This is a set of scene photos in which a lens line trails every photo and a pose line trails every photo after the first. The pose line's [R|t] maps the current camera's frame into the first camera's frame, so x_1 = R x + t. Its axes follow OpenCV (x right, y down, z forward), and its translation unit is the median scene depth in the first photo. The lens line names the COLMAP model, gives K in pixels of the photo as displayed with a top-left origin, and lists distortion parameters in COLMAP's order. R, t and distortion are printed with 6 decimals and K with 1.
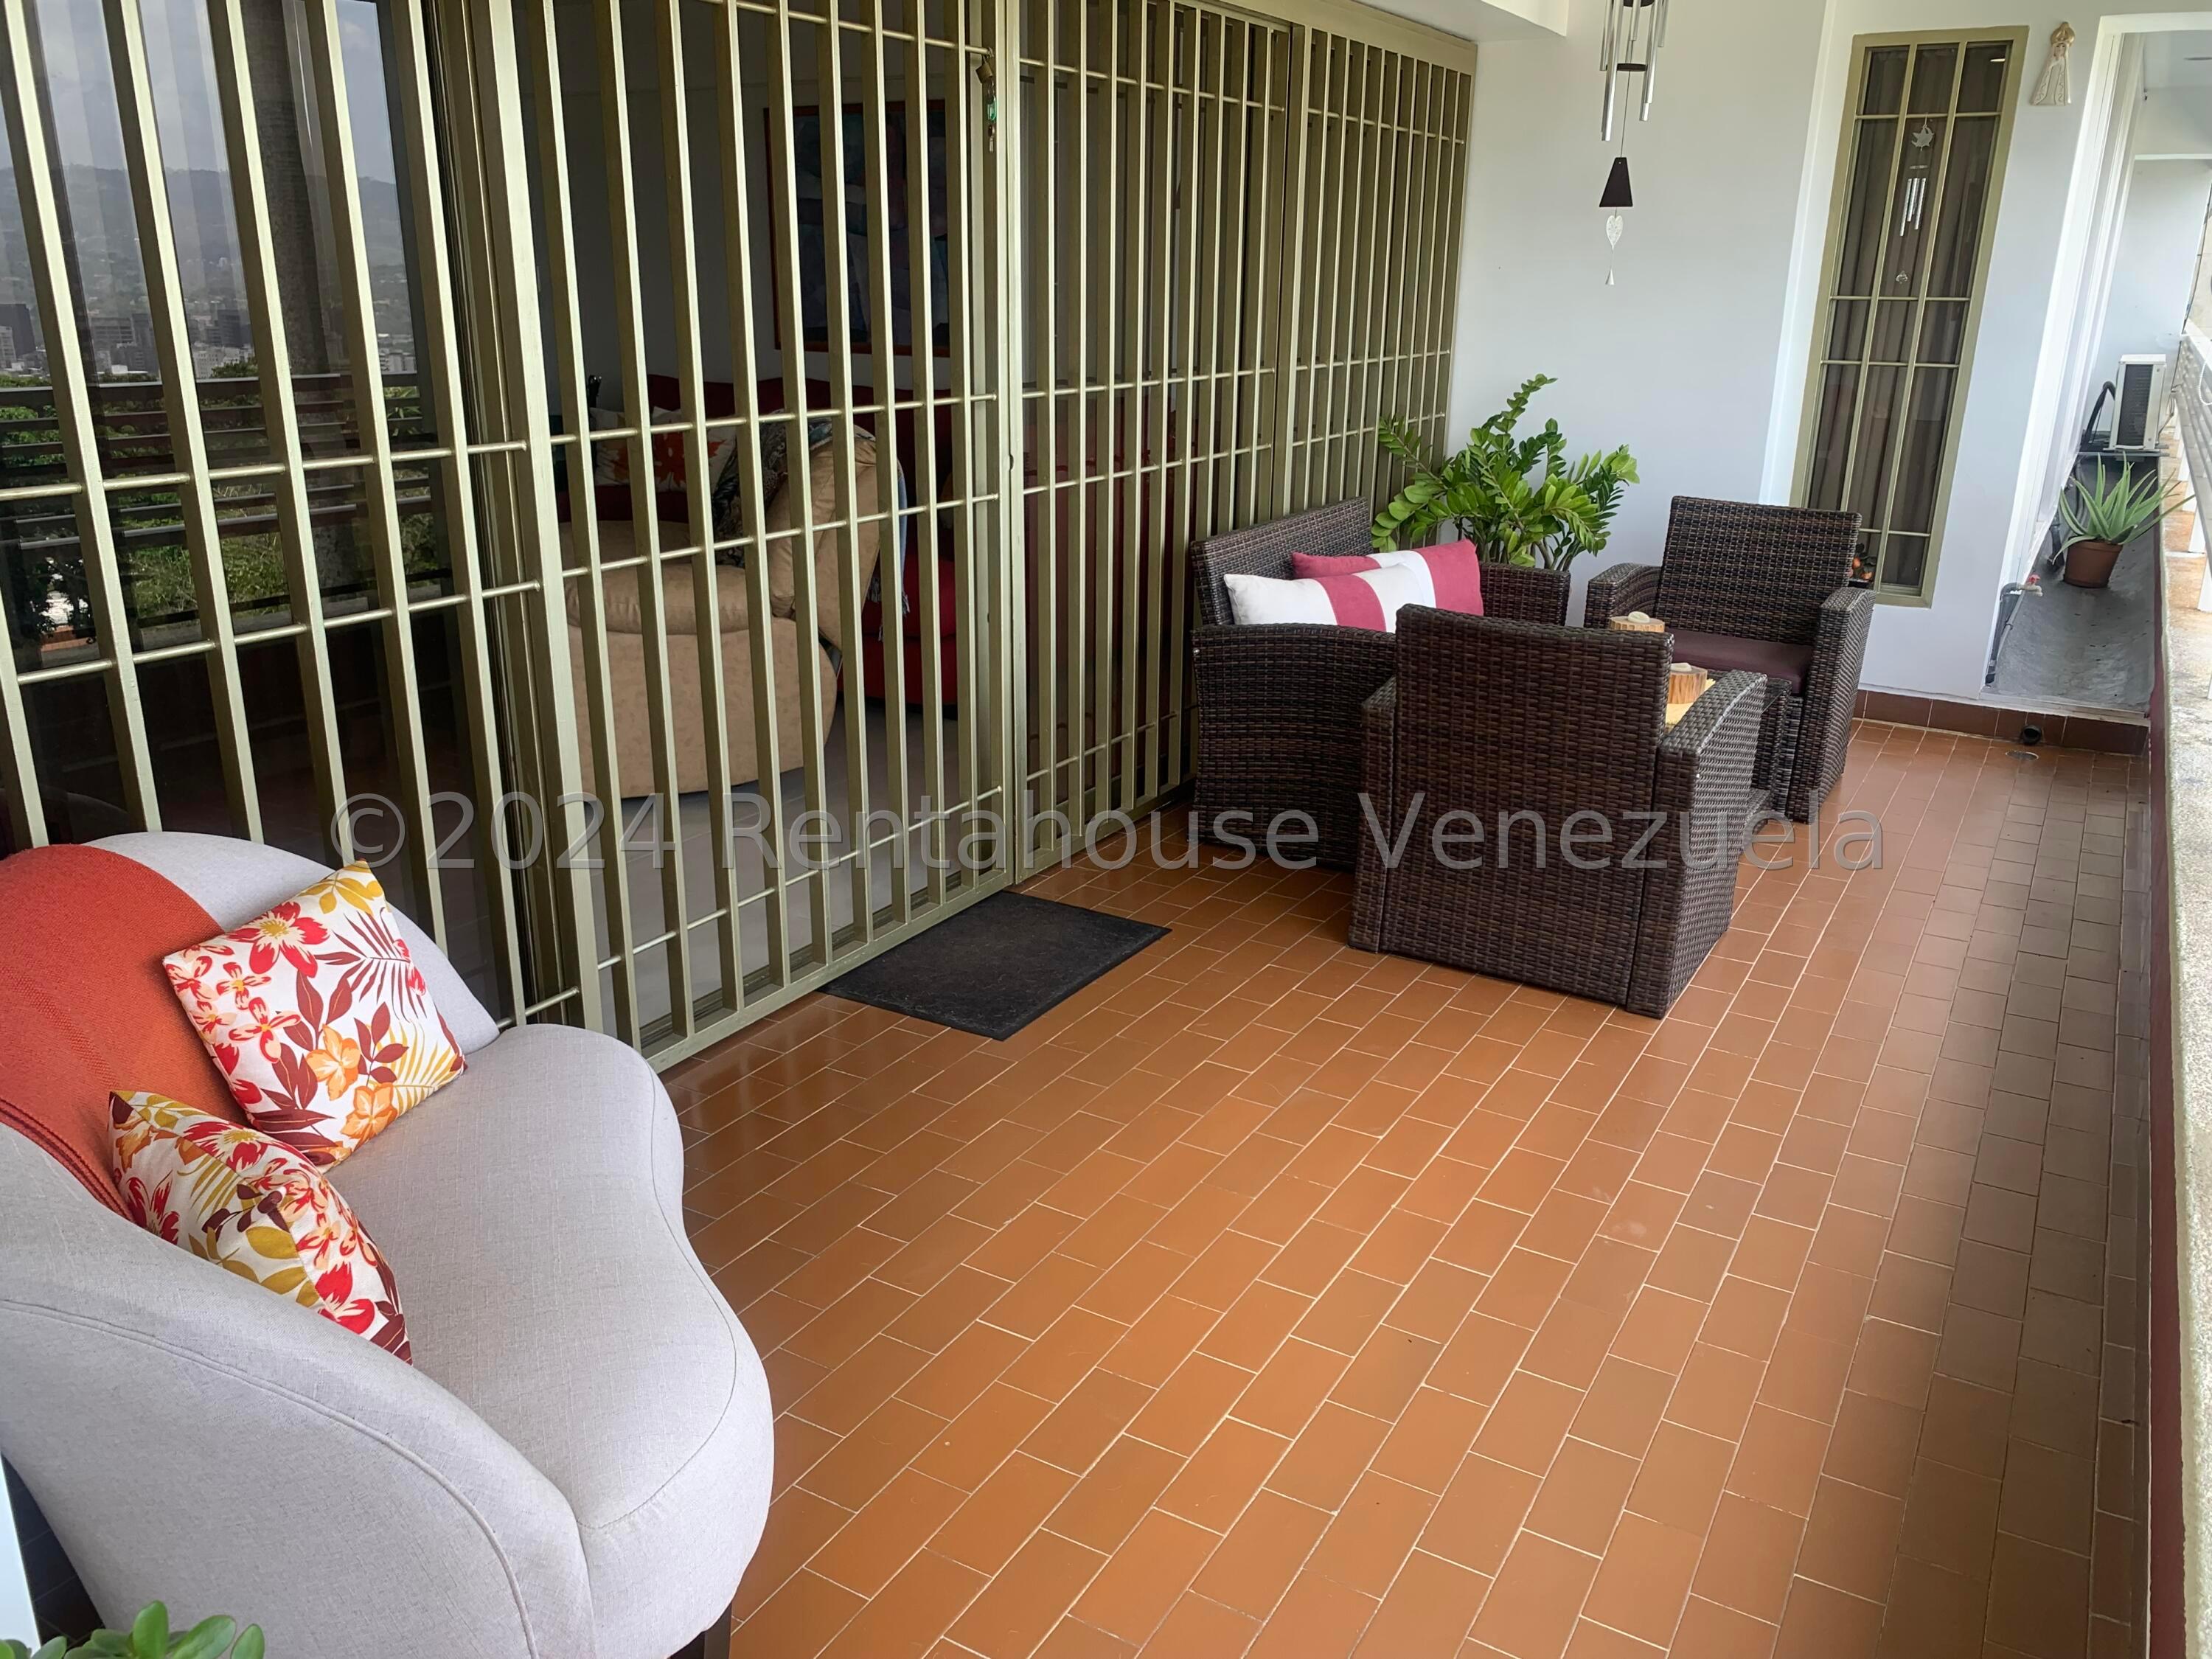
lens RADIAL K [[1669.0, 0, 1106.5], [0, 1669.0, 835.3], [0, 0, 1]] dist [0.000448, 0.003878]
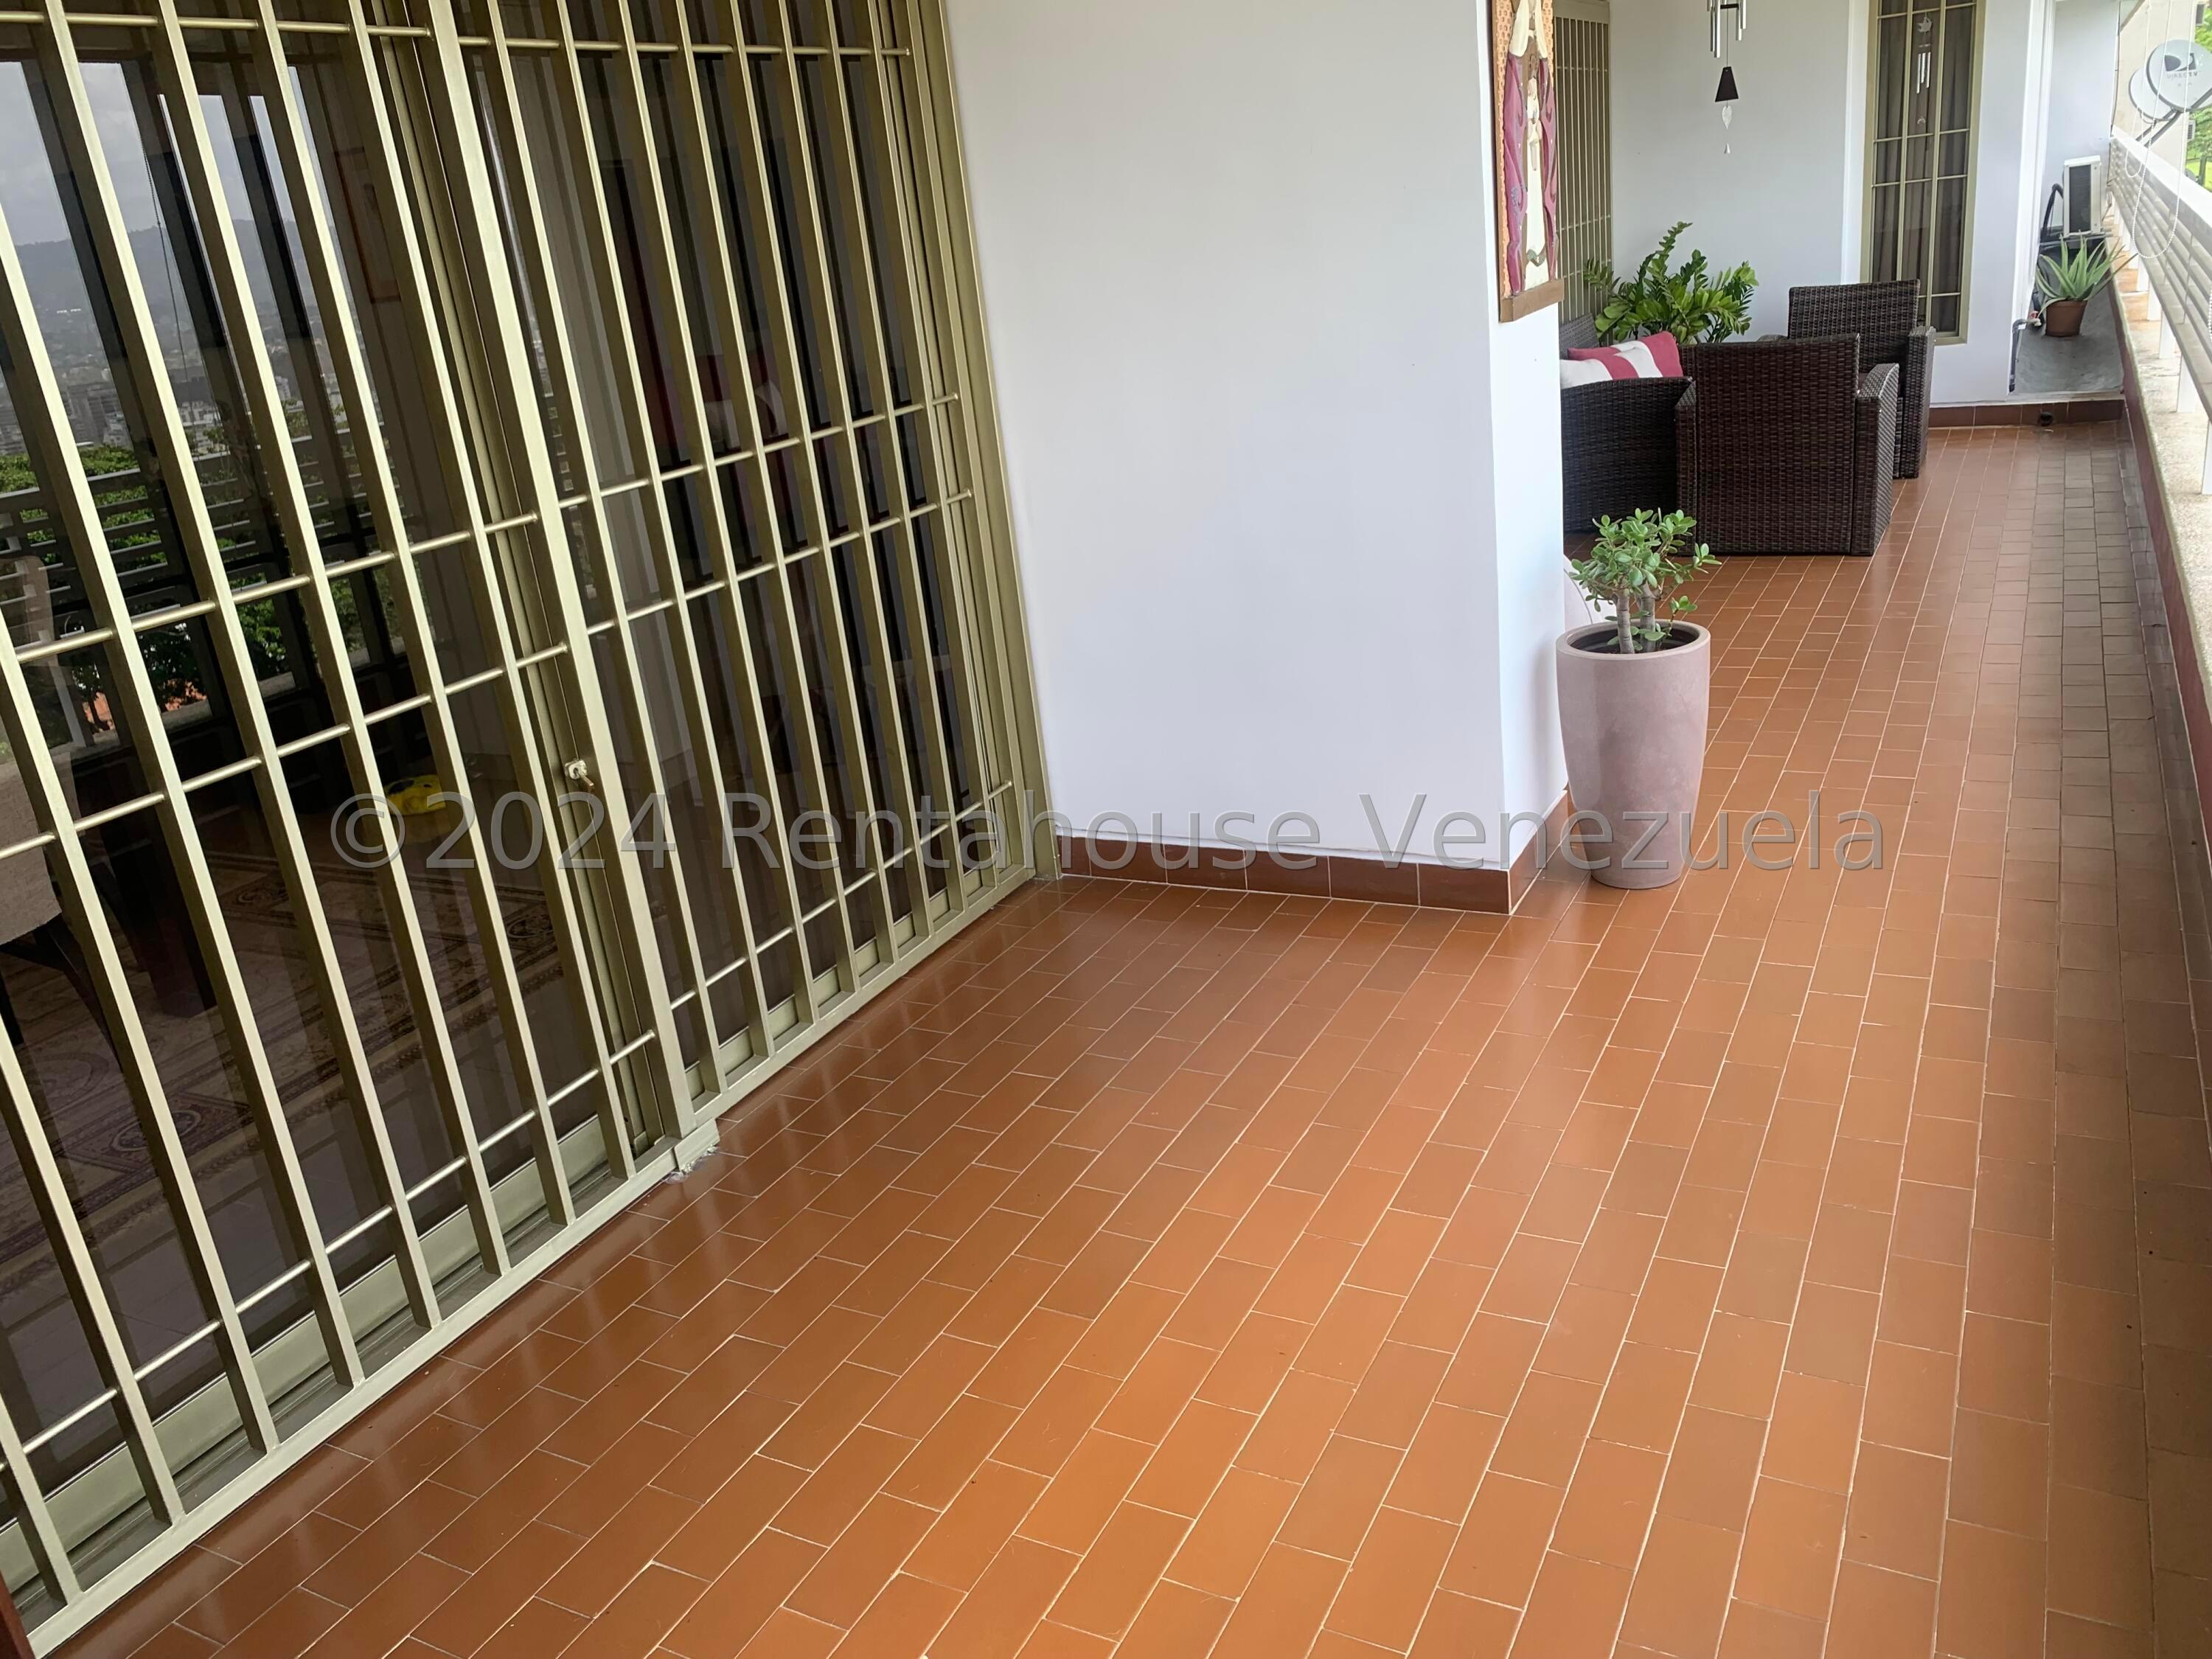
lens RADIAL K [[1669.0, 0, 1103.3], [0, 1669.0, 817.7], [0, 0, 1]] dist [0.000448, 0.003878]
pose [[0.990833, -0.135092, -0.001008, -0.313383], [0.135091, 0.990704, 0.015990, 0.151095], [-0.001161, -0.015980, 0.999872, -0.474244]]
